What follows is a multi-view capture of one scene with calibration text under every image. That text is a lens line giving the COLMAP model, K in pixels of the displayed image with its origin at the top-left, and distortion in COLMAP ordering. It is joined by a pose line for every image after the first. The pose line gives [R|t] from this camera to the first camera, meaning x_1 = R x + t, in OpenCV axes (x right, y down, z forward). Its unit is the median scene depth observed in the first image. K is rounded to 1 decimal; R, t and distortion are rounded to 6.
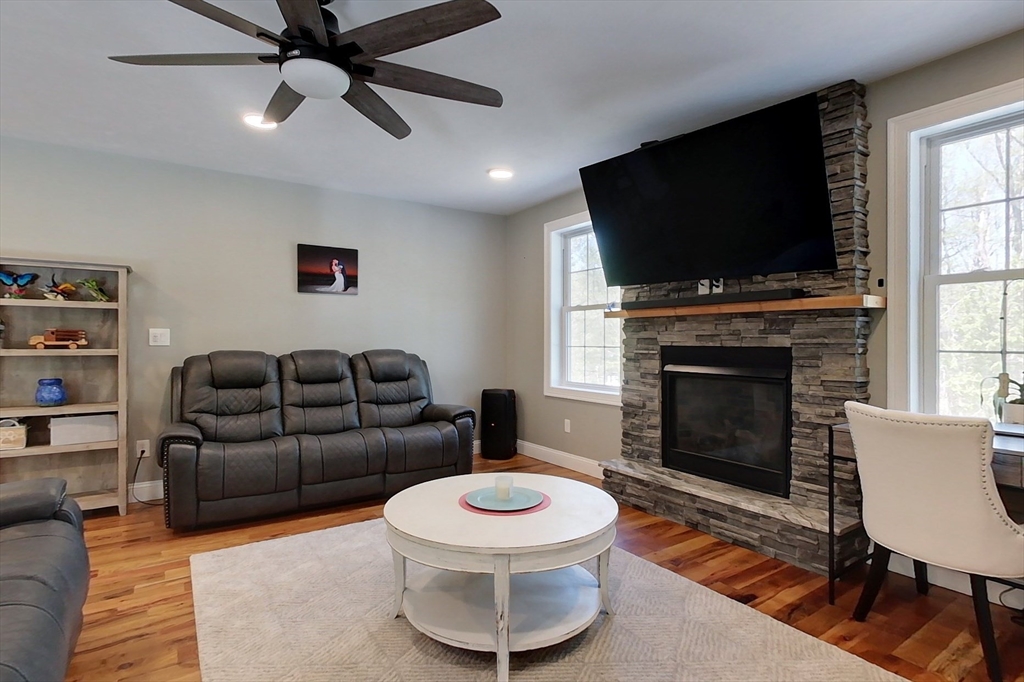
lens RADIAL K [[519.9, 0, 508.9], [0, 519.9, 338.6], [0, 0, 1]] dist [0.001074, -0.000516]
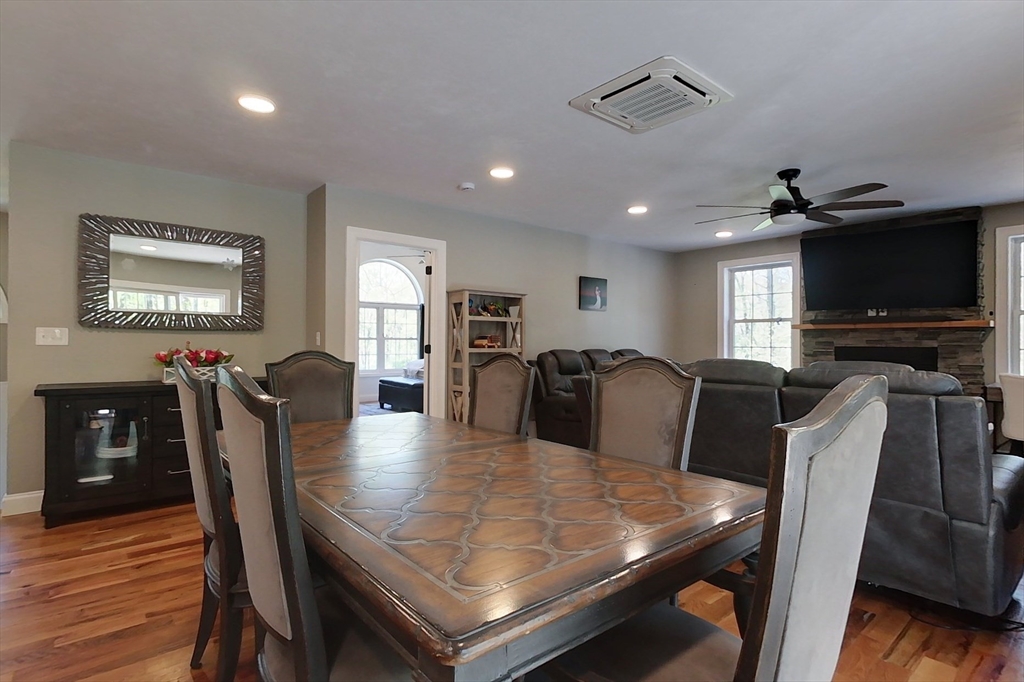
lens RADIAL K [[519.9, 0, 512.0], [0, 519.9, 341.7], [0, 0, 1]] dist [0.001074, -0.000516]
pose [[0.993903, 0.002561, 0.110229, -0.860298], [-0.002855, 0.999993, 0.002509, -0.002783], [-0.110222, -0.002808, 0.993903, -0.486944]]
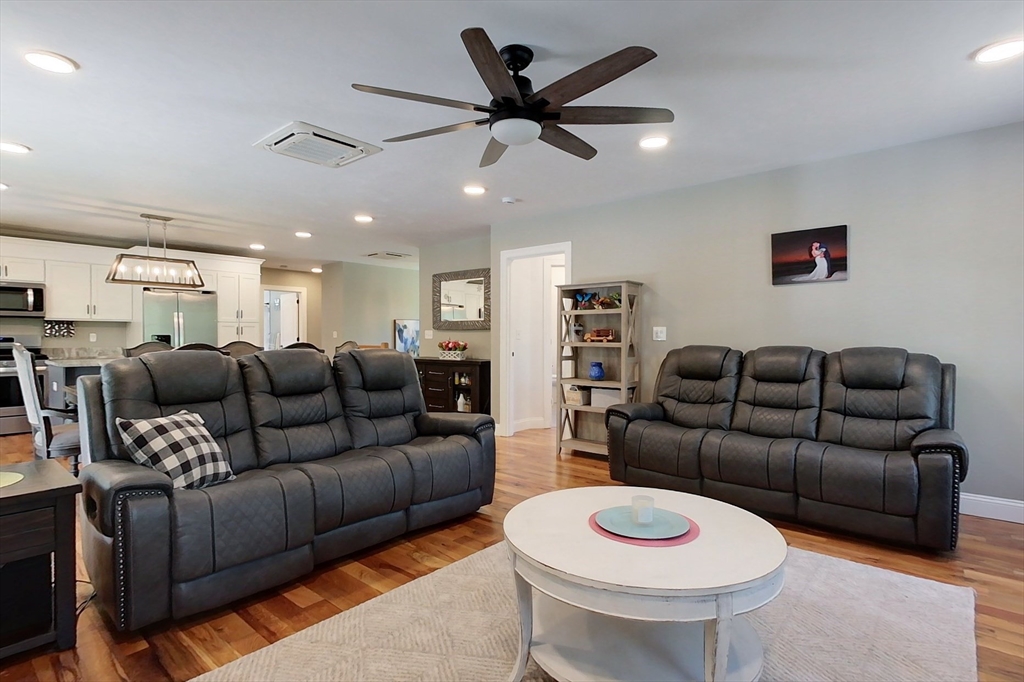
lens RADIAL K [[519.9, 0, 514.3], [0, 519.9, 341.1], [0, 0, 1]] dist [0.001074, -0.000516]
pose [[0.259596, 0.007592, -0.965687, 0.442601], [0.006121, 0.999936, 0.009507, 0.001135], [0.965698, -0.008379, 0.259533, 0.339860]]
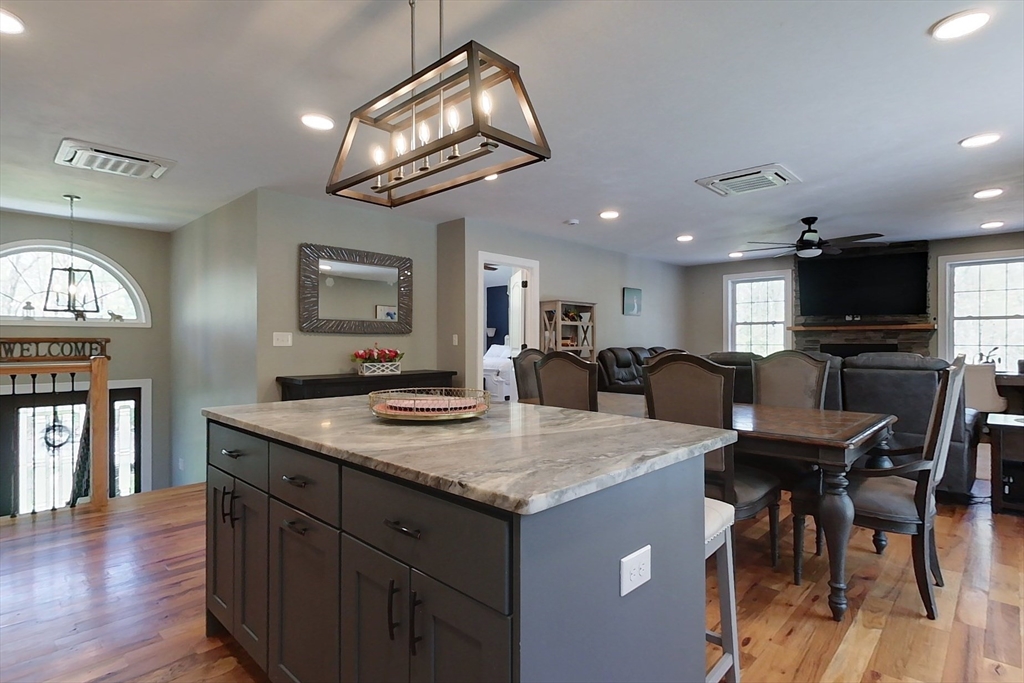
lens RADIAL K [[519.9, 0, 517.8], [0, 519.9, 343.6], [0, 0, 1]] dist [0.001074, -0.000516]
pose [[0.976269, -0.003357, 0.216536, -1.308033], [0.001631, 0.999965, 0.008148, -0.006108], [-0.216556, -0.007602, 0.976241, -0.756228]]
